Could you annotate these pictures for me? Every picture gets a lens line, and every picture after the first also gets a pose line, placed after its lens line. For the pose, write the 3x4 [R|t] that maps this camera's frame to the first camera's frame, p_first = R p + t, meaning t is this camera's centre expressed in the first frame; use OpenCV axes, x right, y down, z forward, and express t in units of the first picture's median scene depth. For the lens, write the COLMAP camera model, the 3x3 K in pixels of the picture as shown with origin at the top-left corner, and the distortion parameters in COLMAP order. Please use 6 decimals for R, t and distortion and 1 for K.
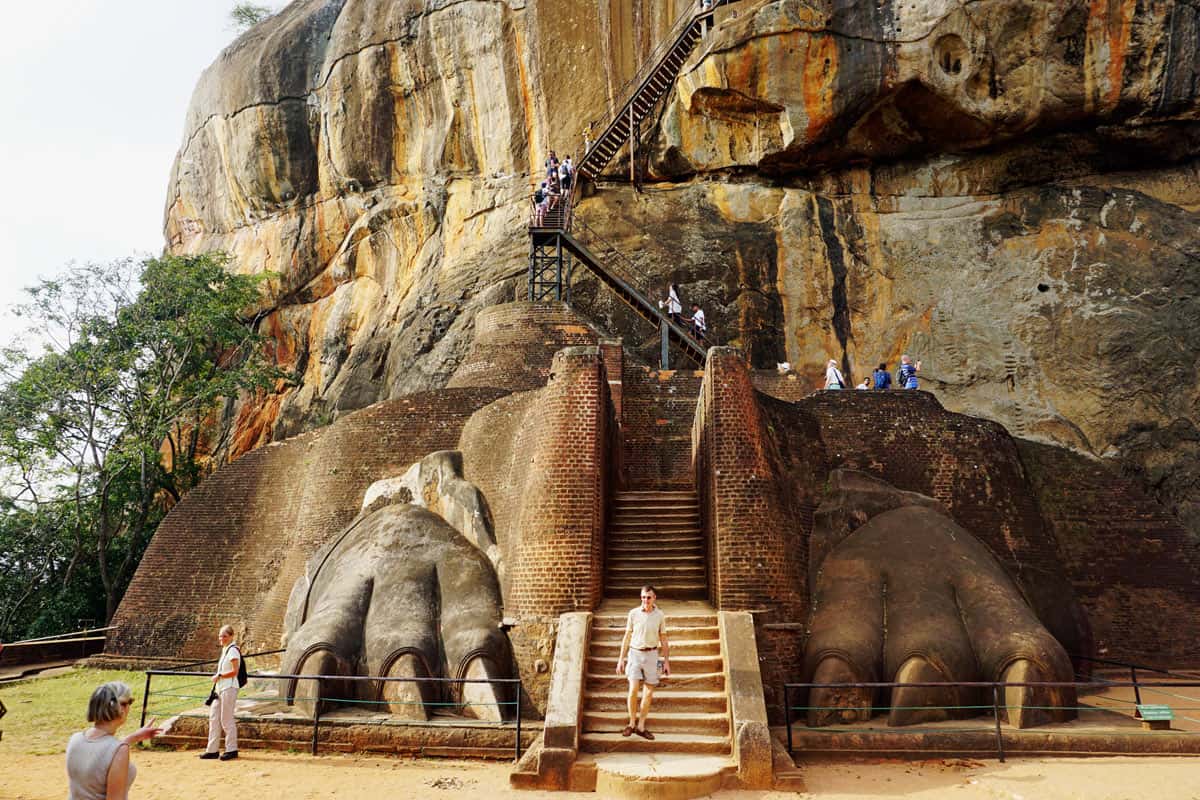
lens RADIAL K [[821.4, 0, 600.0], [0, 821.4, 400.0], [0, 0, 1]] dist [-0.002340, 0.003446]
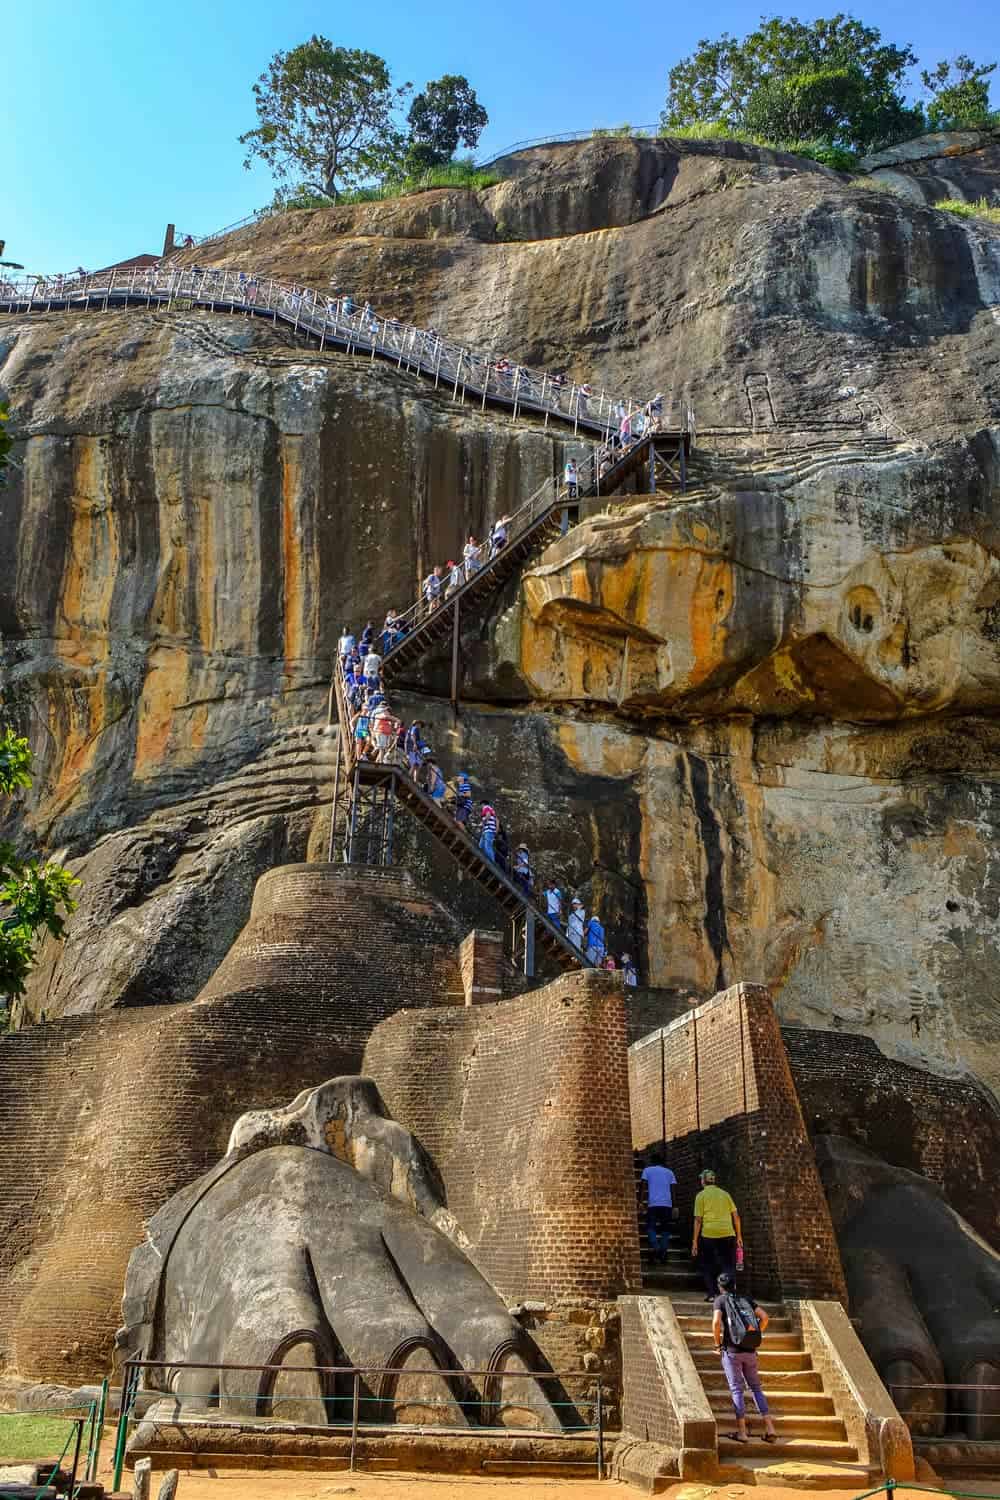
lens RADIAL K [[1313.1, 0, 500.0], [0, 1313.1, 750.0], [0, 0, 1]] dist [0.012181, 0.013083]
pose [[0.964050, 0.129951, 0.231775, -0.194980], [-0.087268, 0.978713, -0.185757, -0.010215], [-0.250981, 0.158853, 0.954869, -0.126323]]
